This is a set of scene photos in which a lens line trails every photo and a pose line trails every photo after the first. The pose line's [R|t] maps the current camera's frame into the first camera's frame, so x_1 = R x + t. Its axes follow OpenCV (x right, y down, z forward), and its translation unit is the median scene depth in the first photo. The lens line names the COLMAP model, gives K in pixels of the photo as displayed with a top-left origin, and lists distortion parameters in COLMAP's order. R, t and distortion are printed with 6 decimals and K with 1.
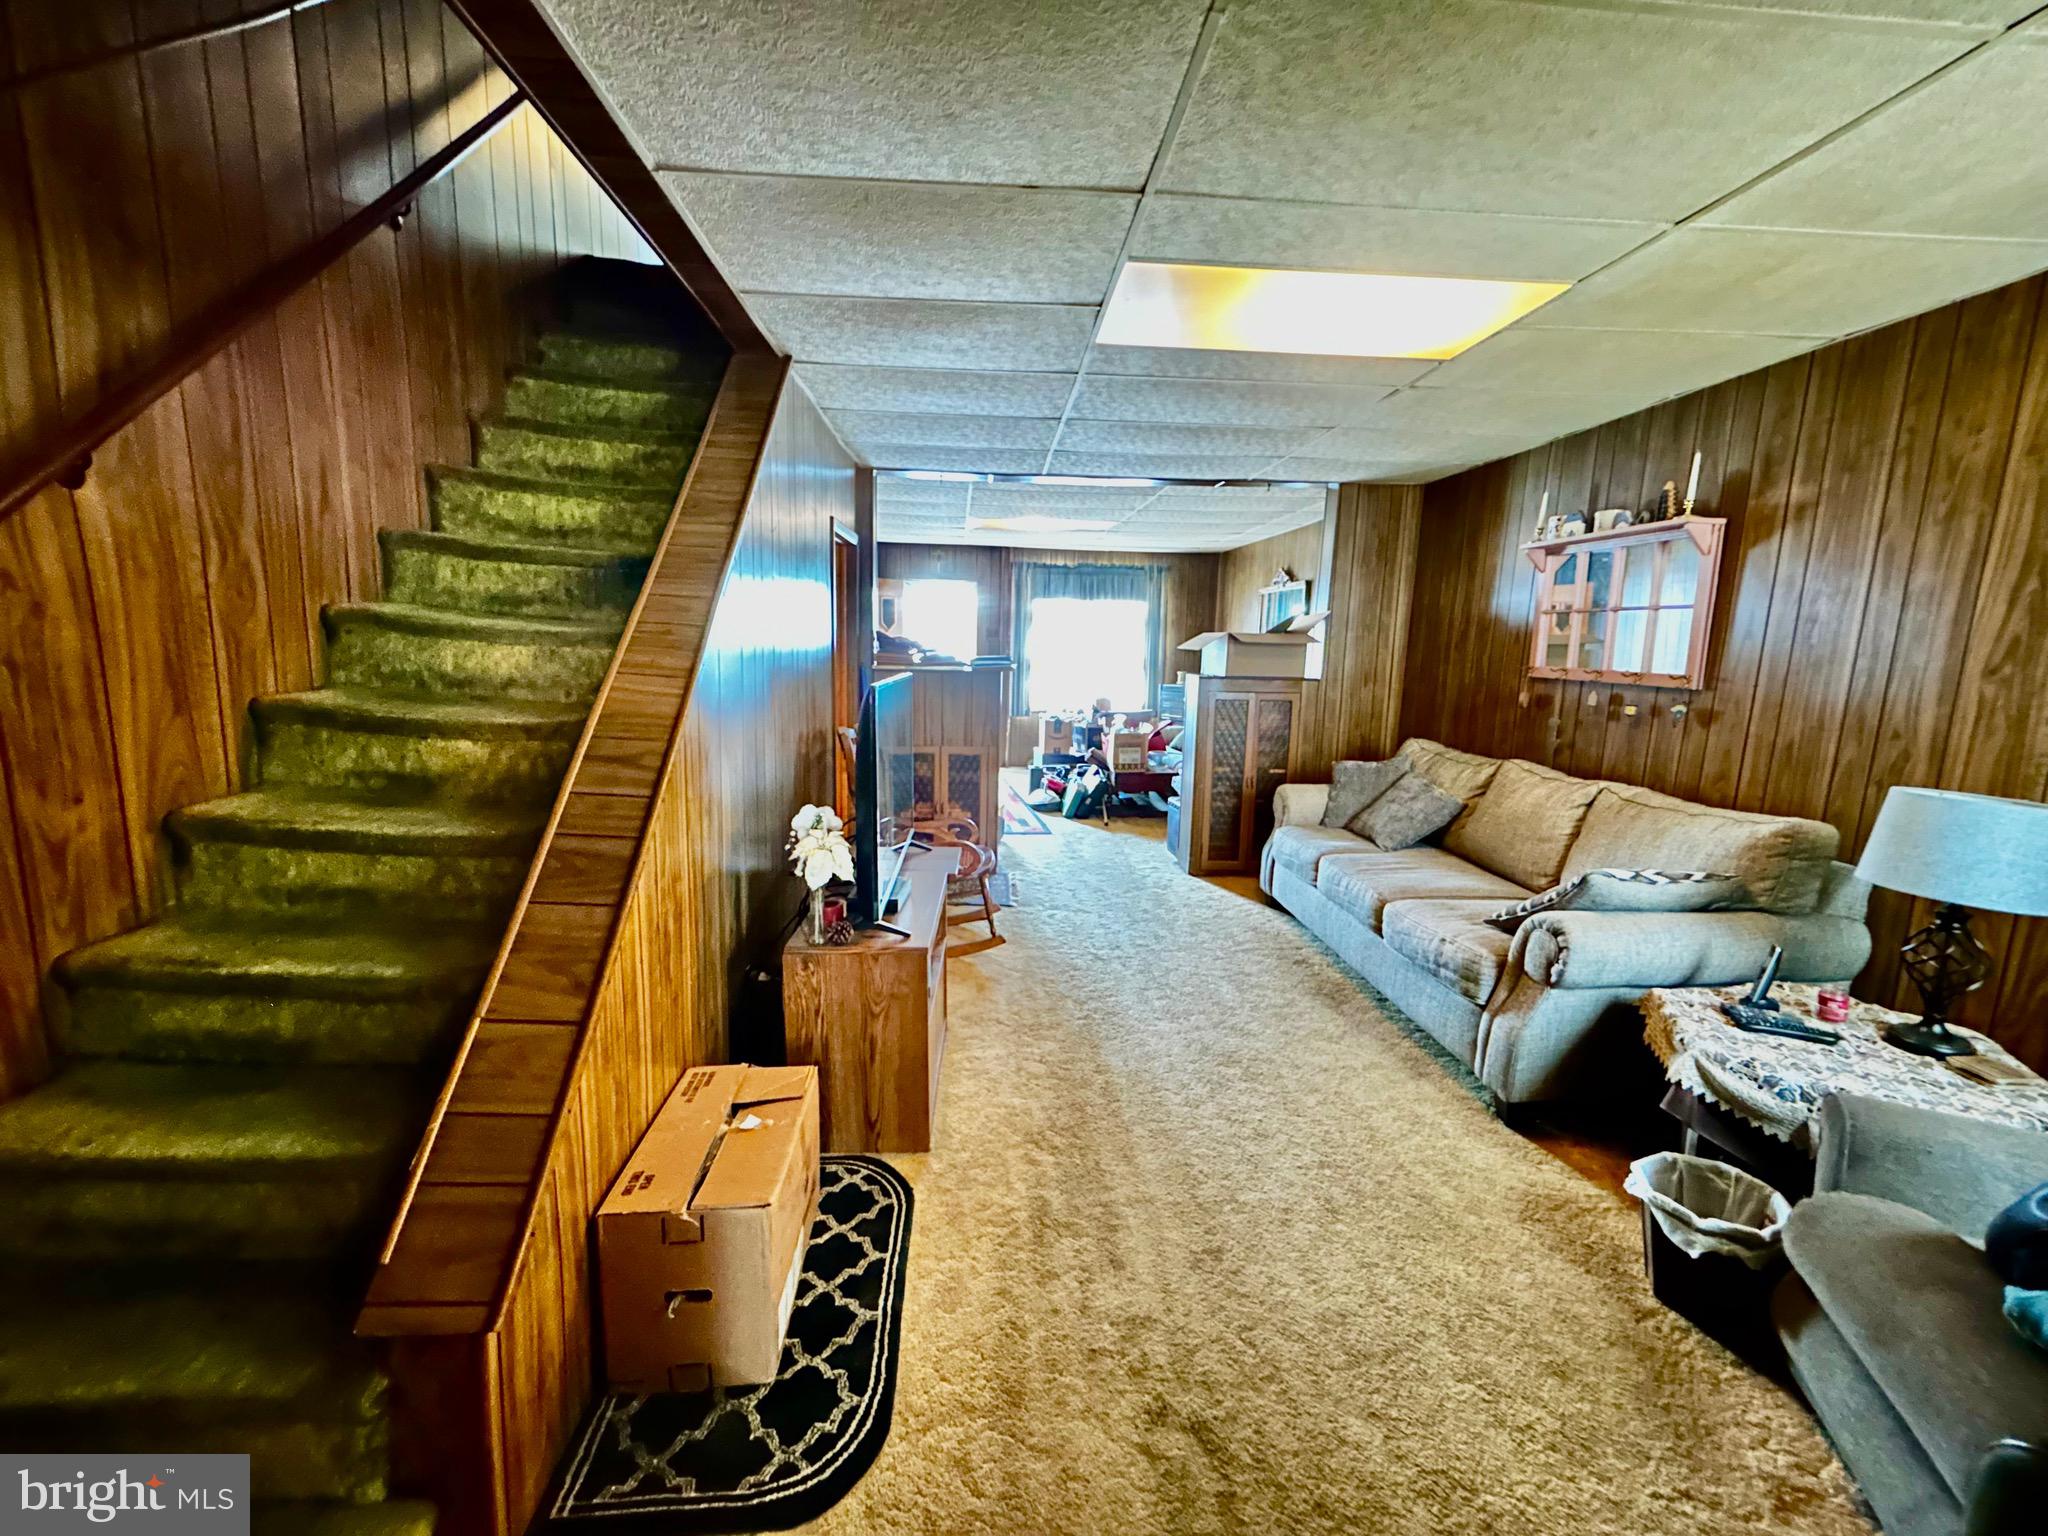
lens RADIAL K [[819.0, 0, 1018.8], [0, 819.0, 771.9], [0, 0, 1]] dist [-0.000337, 0.000889]
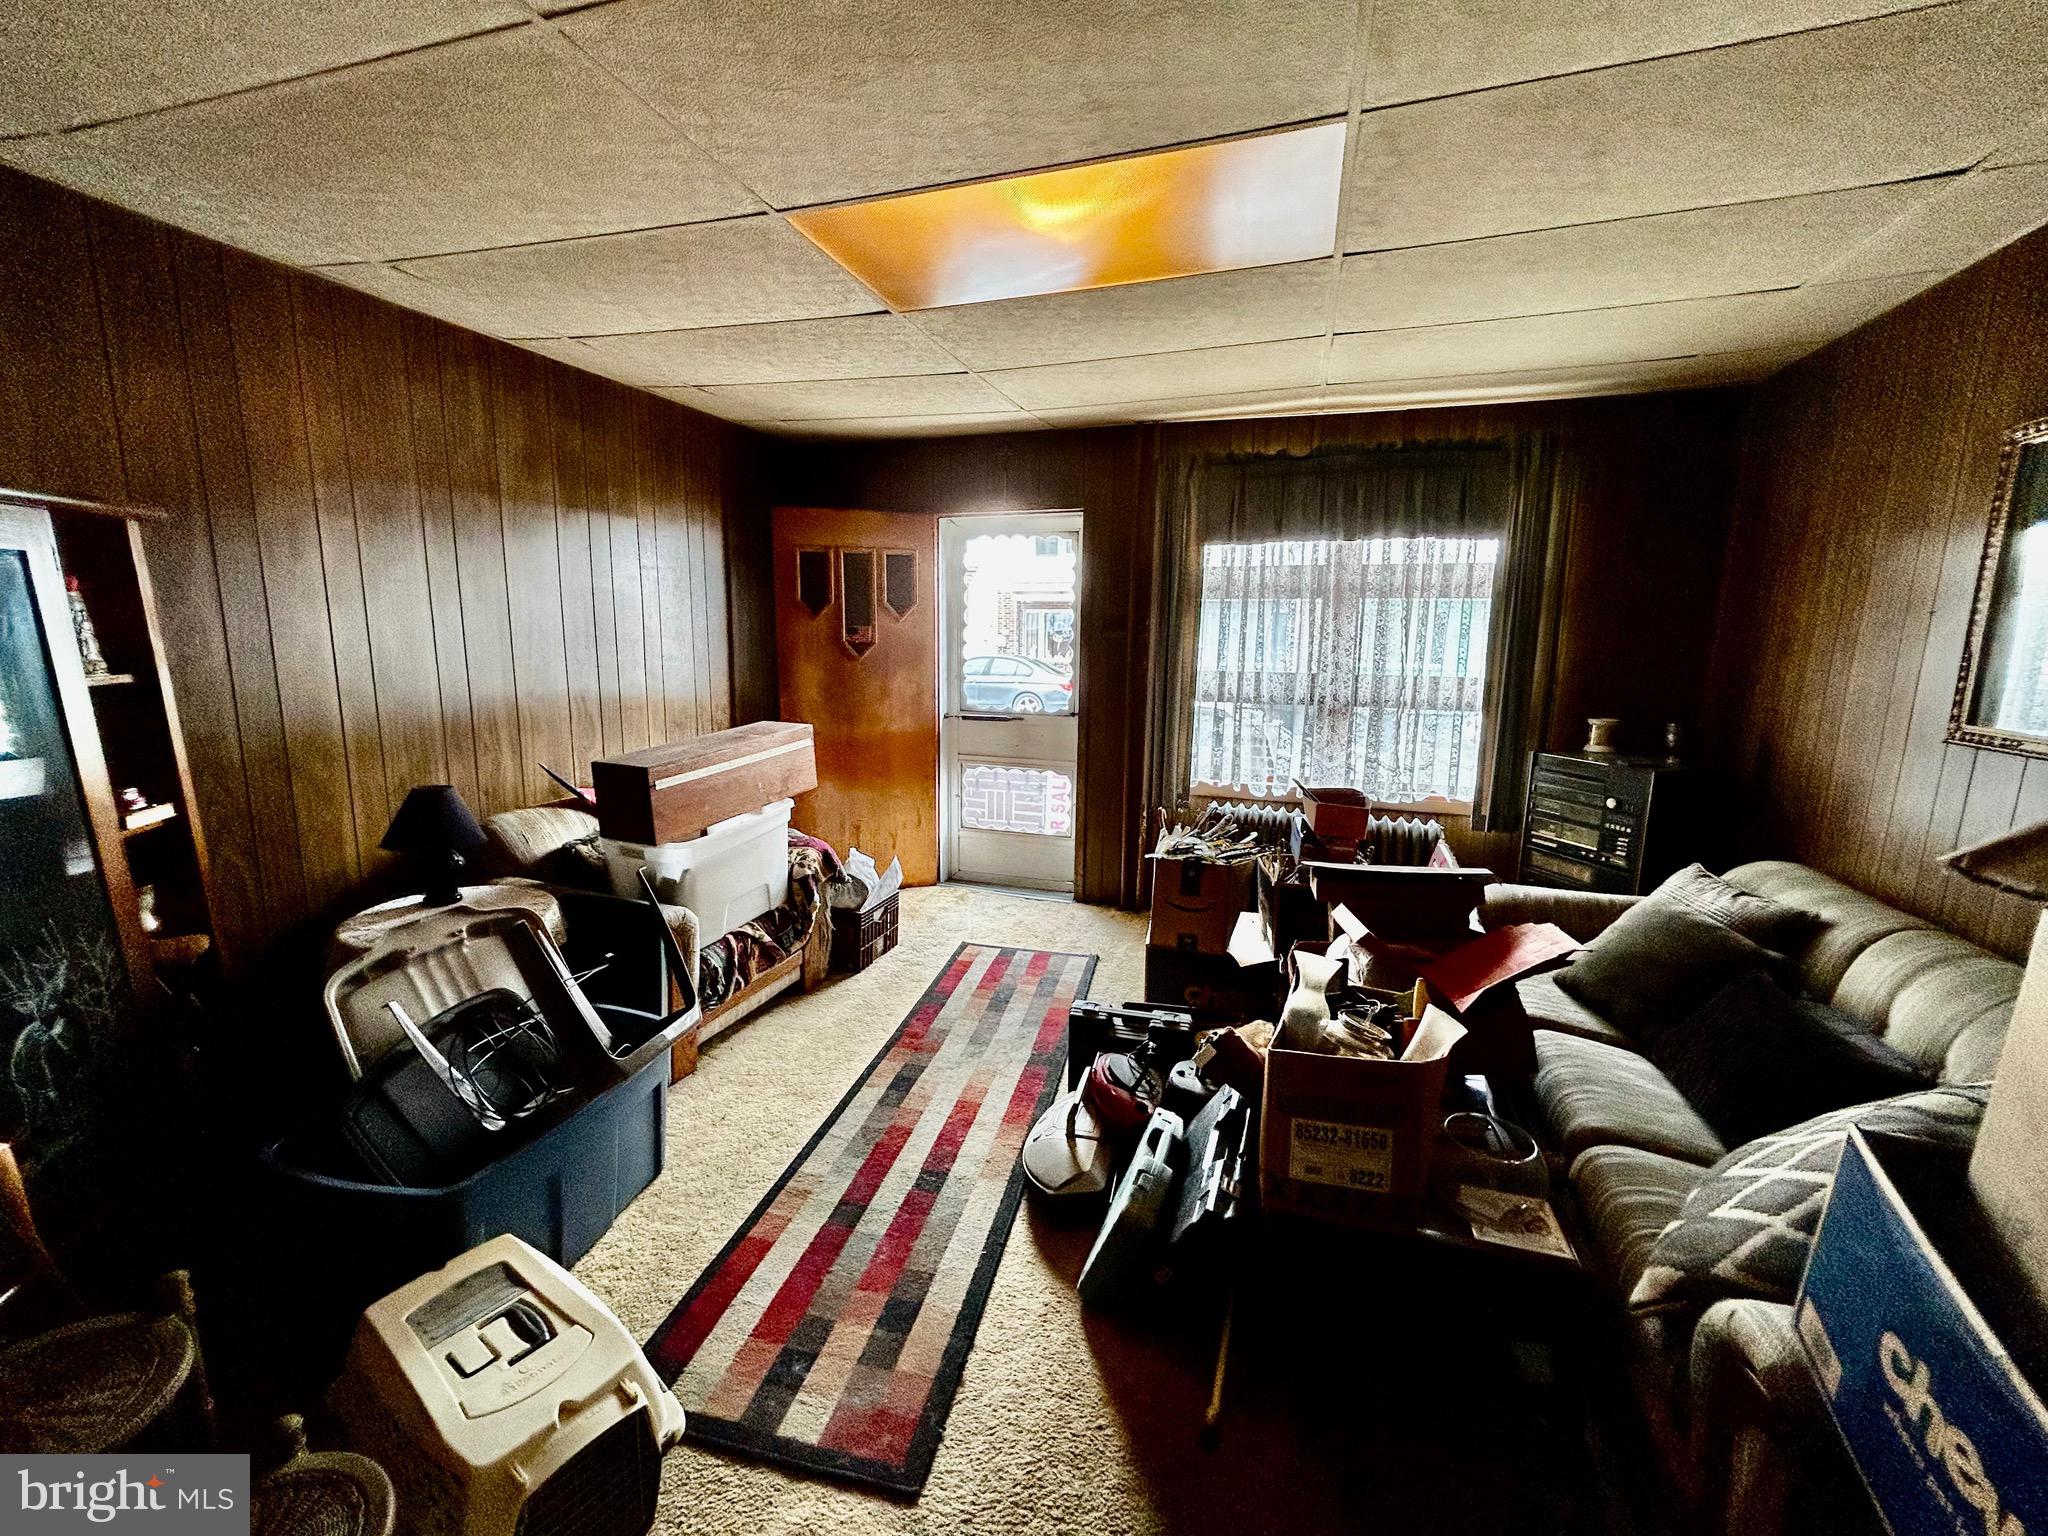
lens RADIAL K [[819.0, 0, 1018.8], [0, 819.0, 771.9], [0, 0, 1]] dist [-0.000337, 0.000889]
pose [[0.924401, 0.054692, -0.377481, 0.136598], [-0.056678, 0.998375, 0.005853, -0.121717], [0.377188, 0.015984, 0.925999, 0.792647]]
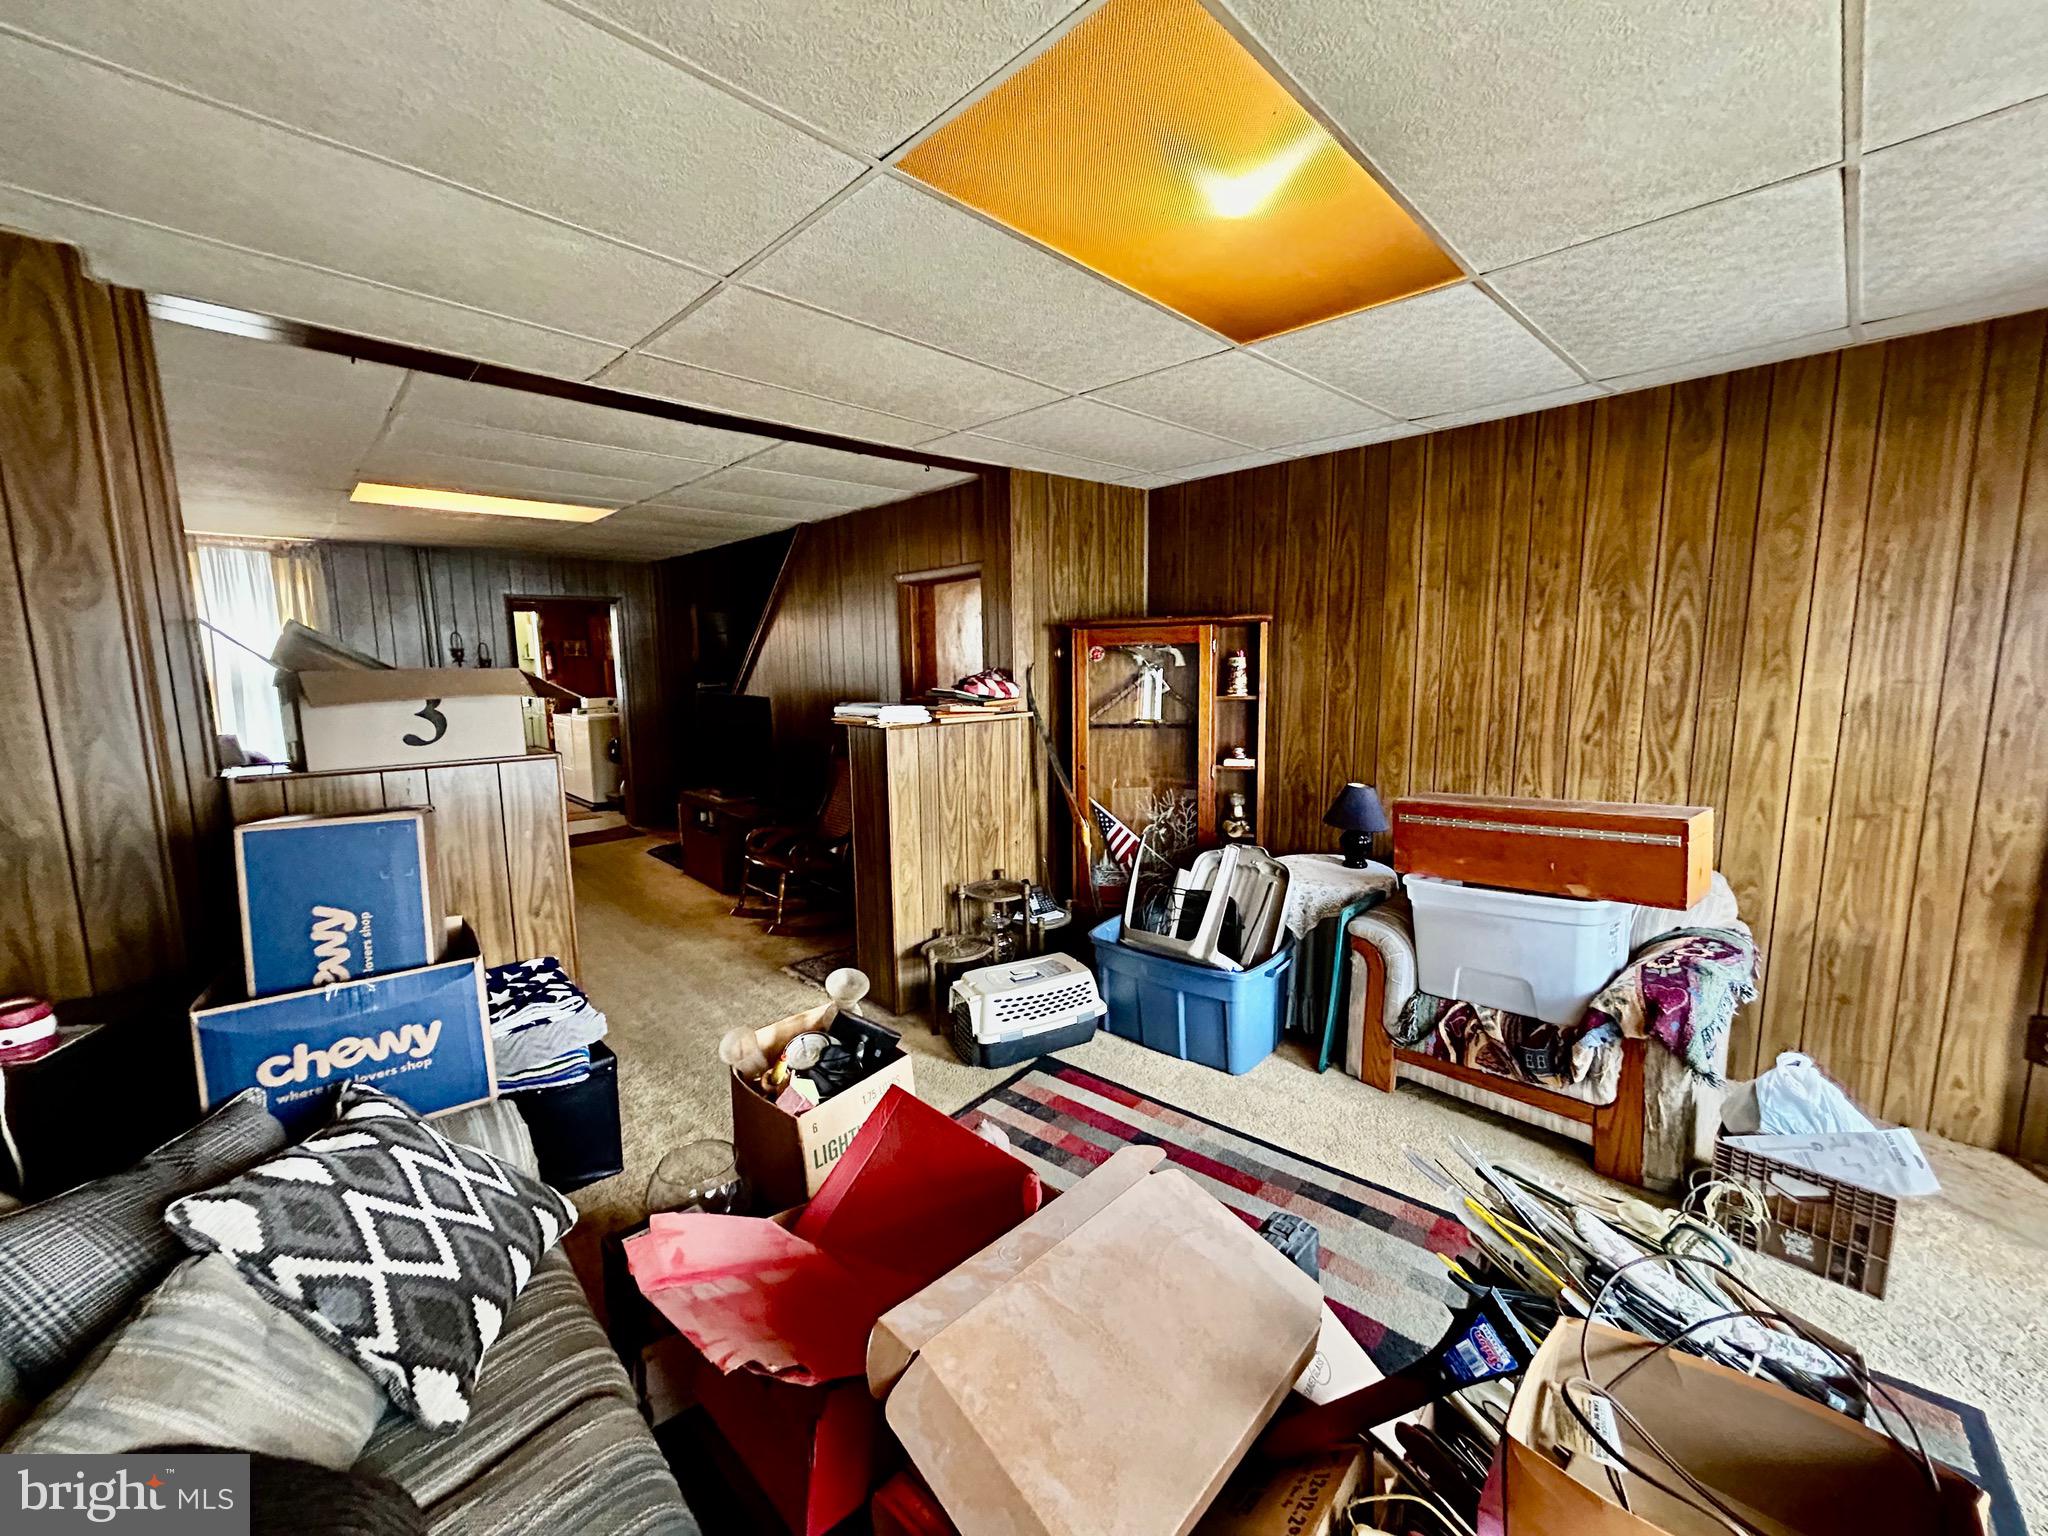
lens RADIAL K [[819.0, 0, 1018.8], [0, 819.0, 771.9], [0, 0, 1]] dist [-0.000337, 0.000889]
pose [[-0.764595, 0.074947, -0.640139, 0.253197], [-0.114923, 0.961445, 0.249832, -0.209456], [0.634182, 0.264586, -0.726503, 1.266350]]
